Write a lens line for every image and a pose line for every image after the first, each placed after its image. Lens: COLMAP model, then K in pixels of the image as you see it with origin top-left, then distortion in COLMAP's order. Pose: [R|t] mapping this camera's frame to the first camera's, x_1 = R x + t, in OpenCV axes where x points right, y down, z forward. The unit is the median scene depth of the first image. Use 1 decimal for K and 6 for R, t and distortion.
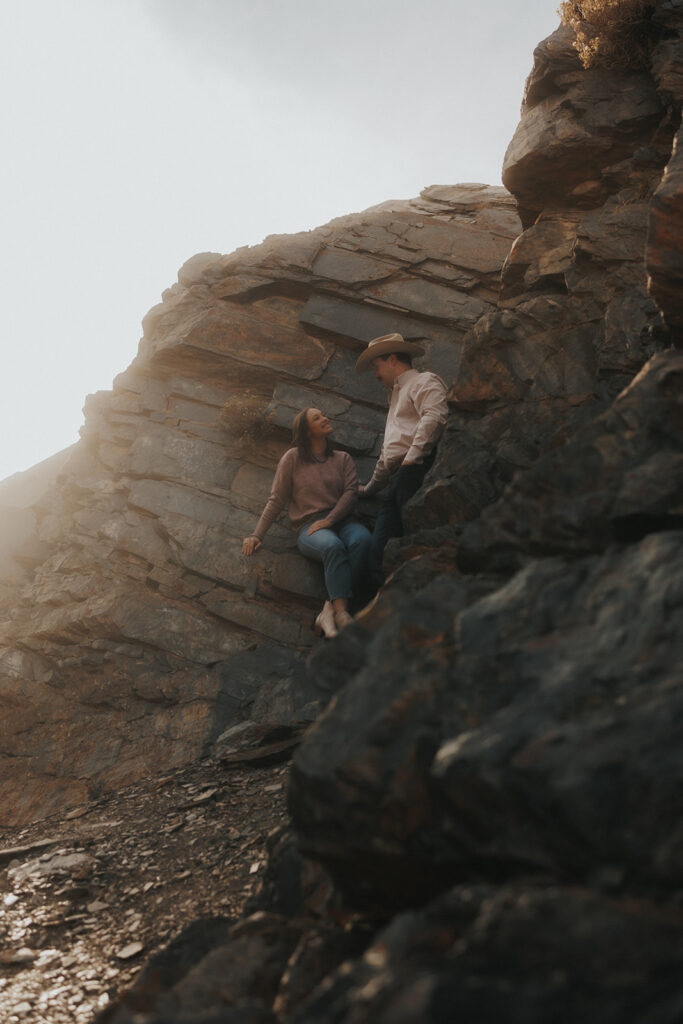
lens RADIAL K [[1063.7, 0, 345.4], [0, 1063.7, 512.9], [0, 0, 1]] dist [0.053041, 0.000000]
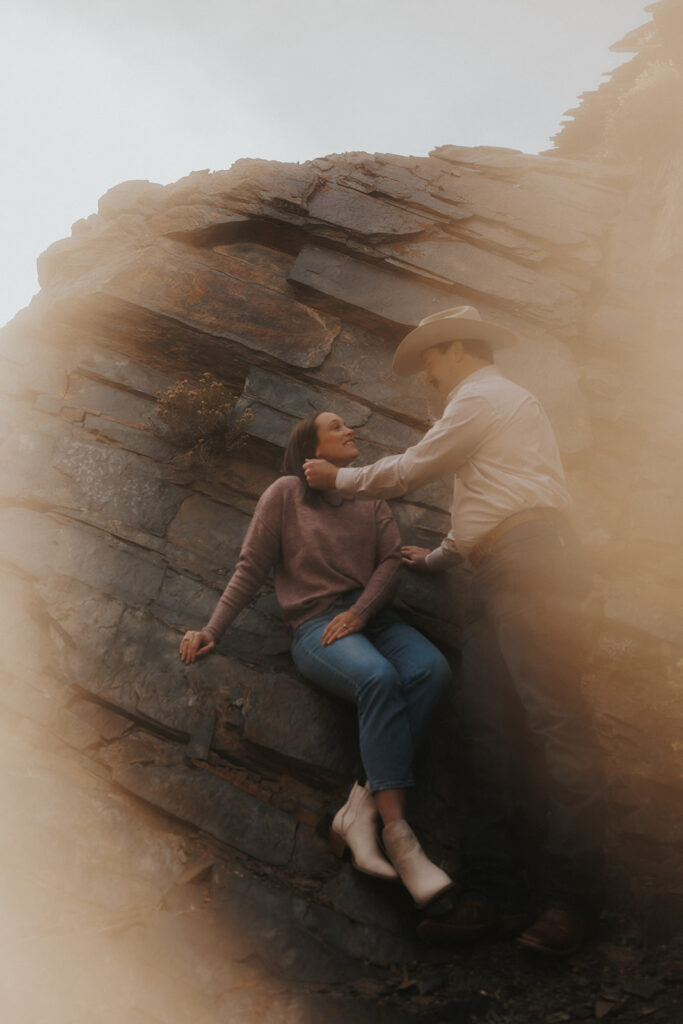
lens RADIAL K [[1063.7, 0, 341.7], [0, 1063.7, 504.9], [0, 0, 1]] dist [0.053041, 0.000000]
pose [[0.991136, 0.086199, 0.101088, -0.069777], [-0.082383, 0.995743, -0.041349, -0.022386], [-0.104222, 0.032655, 0.994018, 0.393112]]
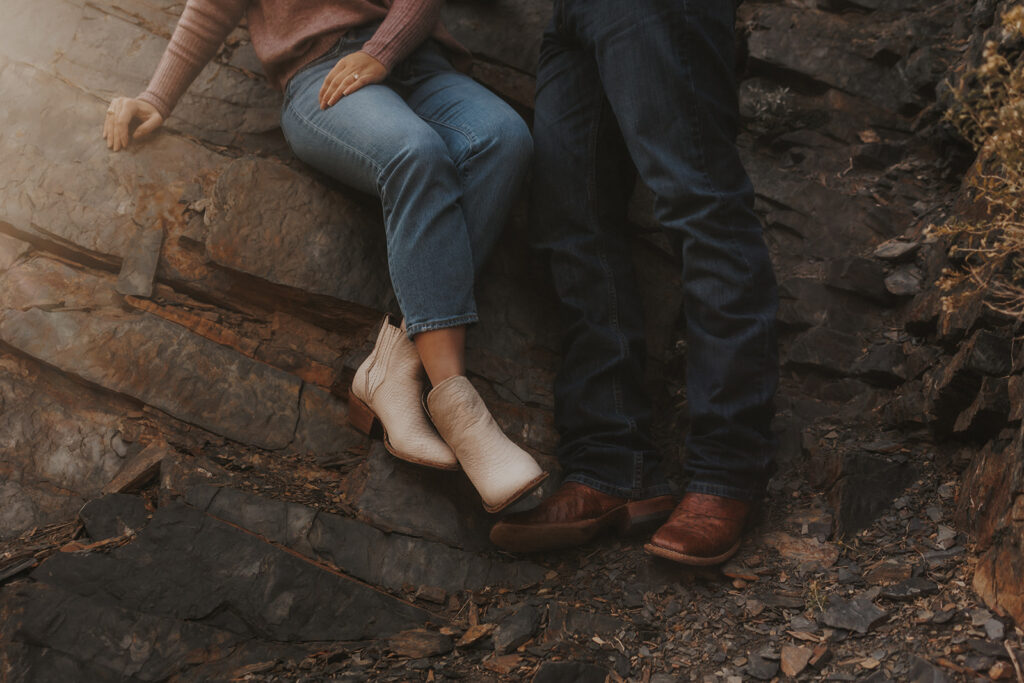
lens RADIAL K [[1063.7, 0, 489.6], [0, 1063.7, 347.4], [0, 0, 1]] dist [0.053041, 0.000000]
pose [[0.983454, -0.008450, 0.180961, -0.035925], [-0.039997, 0.964133, 0.262389, 0.004026], [-0.176688, -0.265285, 0.947842, 0.552356]]
